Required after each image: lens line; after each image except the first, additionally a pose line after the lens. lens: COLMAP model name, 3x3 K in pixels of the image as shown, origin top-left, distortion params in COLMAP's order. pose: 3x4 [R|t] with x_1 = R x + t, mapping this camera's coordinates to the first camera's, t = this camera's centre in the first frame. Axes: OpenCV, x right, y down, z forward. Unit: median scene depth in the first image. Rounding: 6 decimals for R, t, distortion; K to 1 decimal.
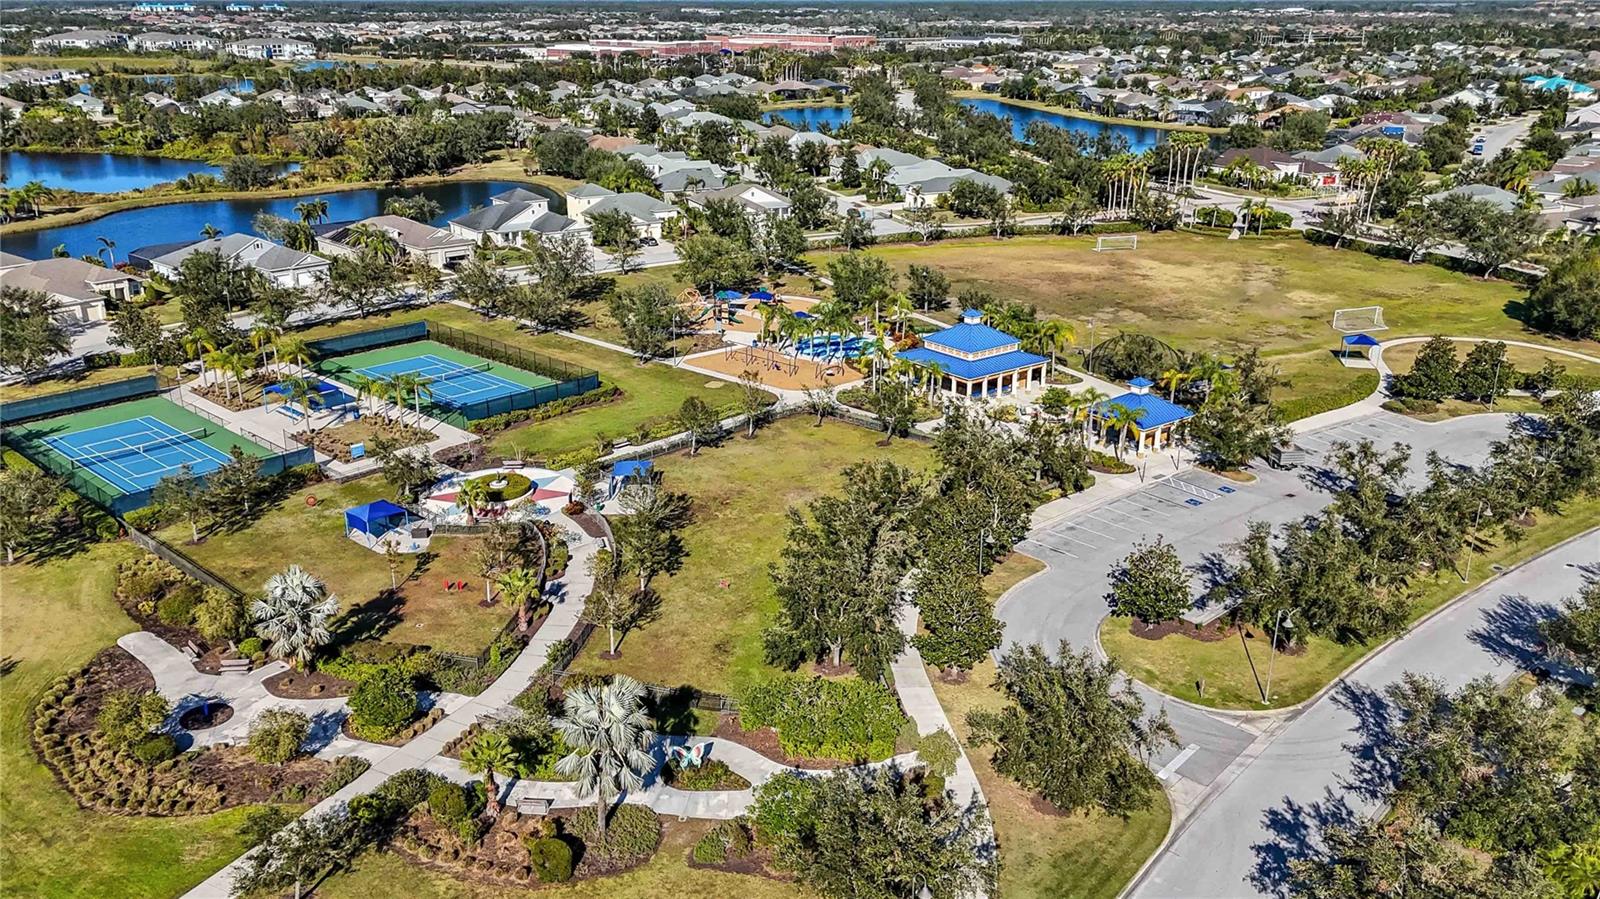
lens RADIAL K [[1267.9, 0, 803.2], [0, 1267.9, 446.8], [0, 0, 1]] dist [0.072940, -0.068994]
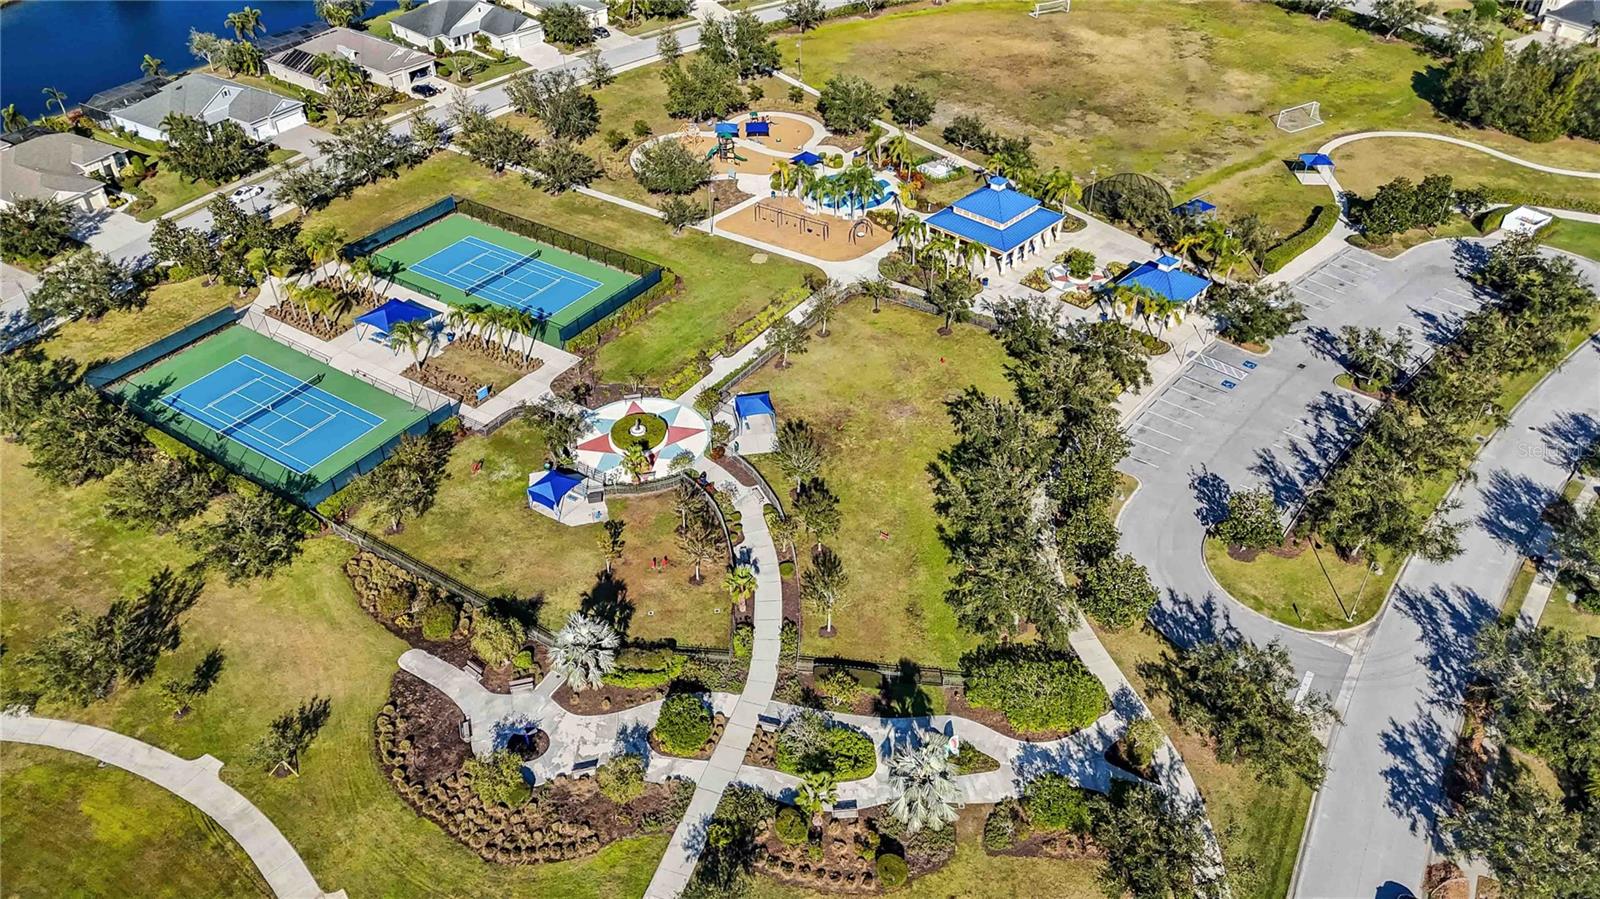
lens RADIAL K [[1172.7, 0, 801.4], [0, 1172.7, 449.3], [0, 0, 1]] dist [0.063797, -0.054328]
pose [[0.987415, -0.106542, 0.116876, -0.207268], [0.064978, 0.947072, 0.314375, -0.253894], [-0.144184, -0.302824, 0.942077, 0.004451]]
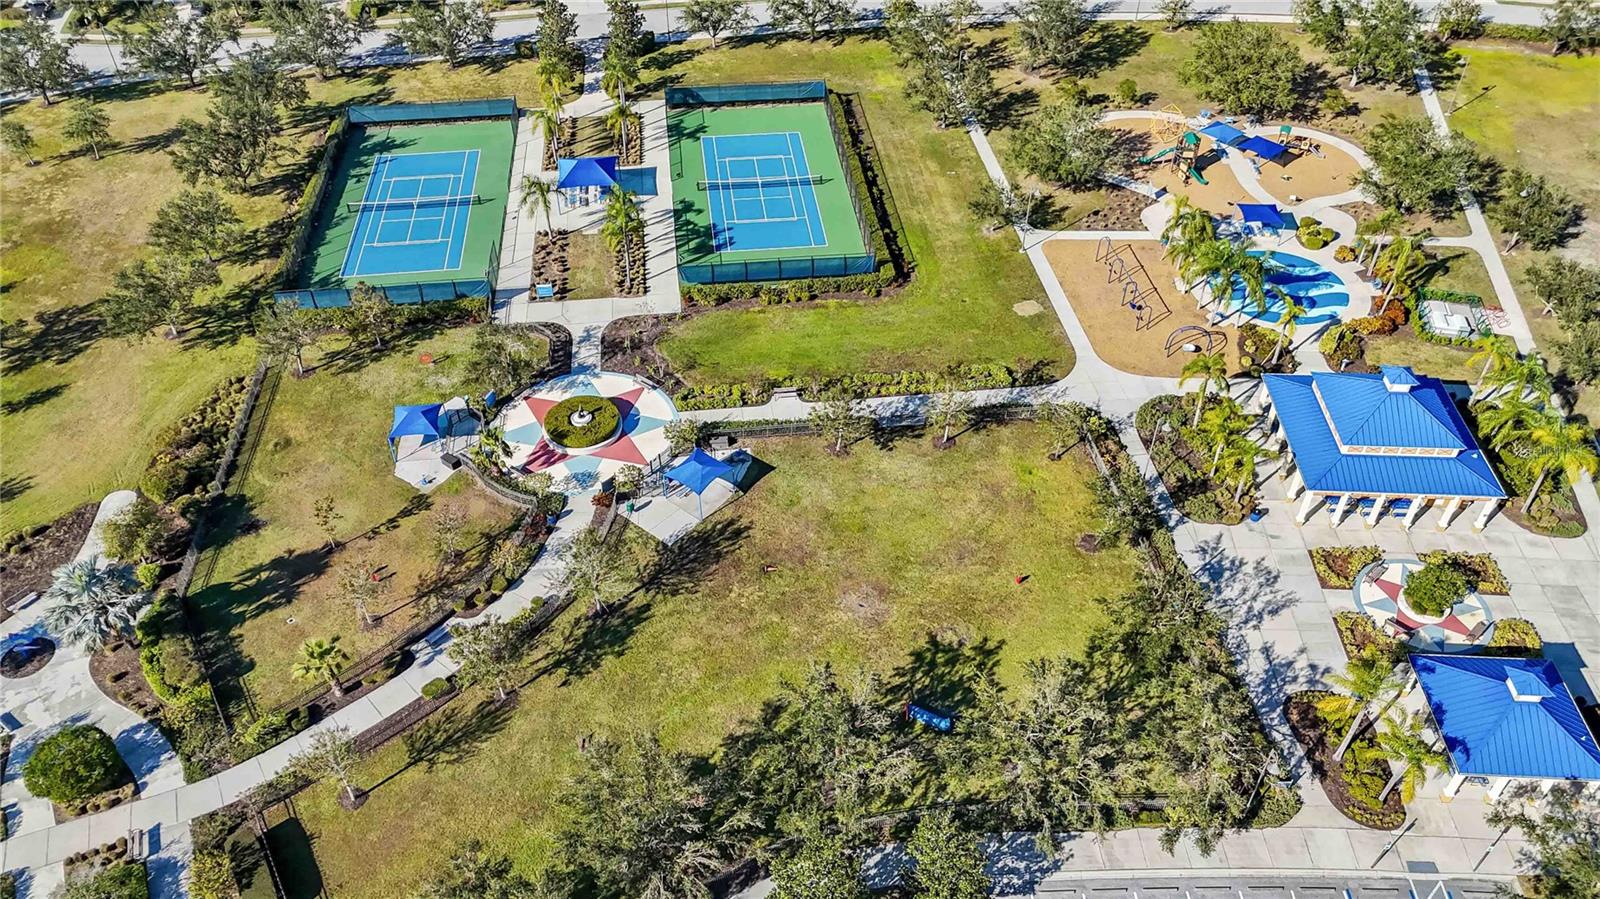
lens RADIAL K [[1172.7, 0, 803.0], [0, 1172.7, 449.3], [0, 0, 1]] dist [0.063797, -0.054328]
pose [[0.760047, 0.426574, -0.490268, 0.246388], [-0.211515, 0.875713, 0.434037, -0.302302], [0.614483, -0.226189, 0.755810, 0.471446]]
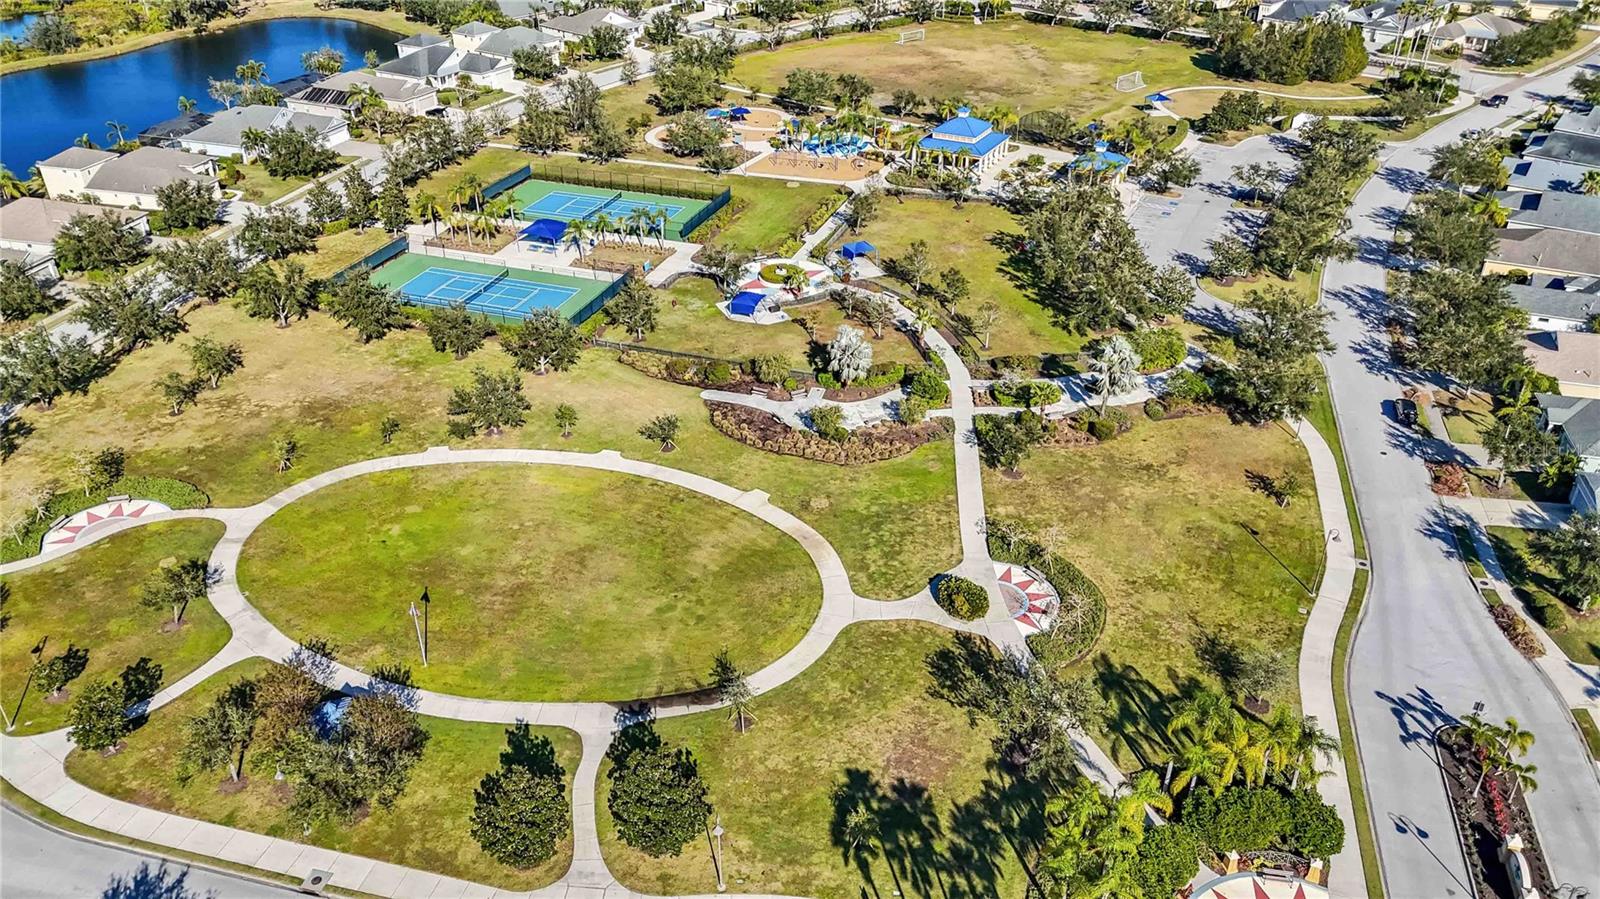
lens RADIAL K [[1172.7, 0, 801.3], [0, 1172.7, 456.3], [0, 0, 1]] dist [0.063797, -0.054328]
pose [[0.917848, -0.213125, 0.334863, -0.683555], [0.140212, 0.963324, 0.228796, -0.068567], [-0.371343, -0.163048, 0.914068, -0.282161]]
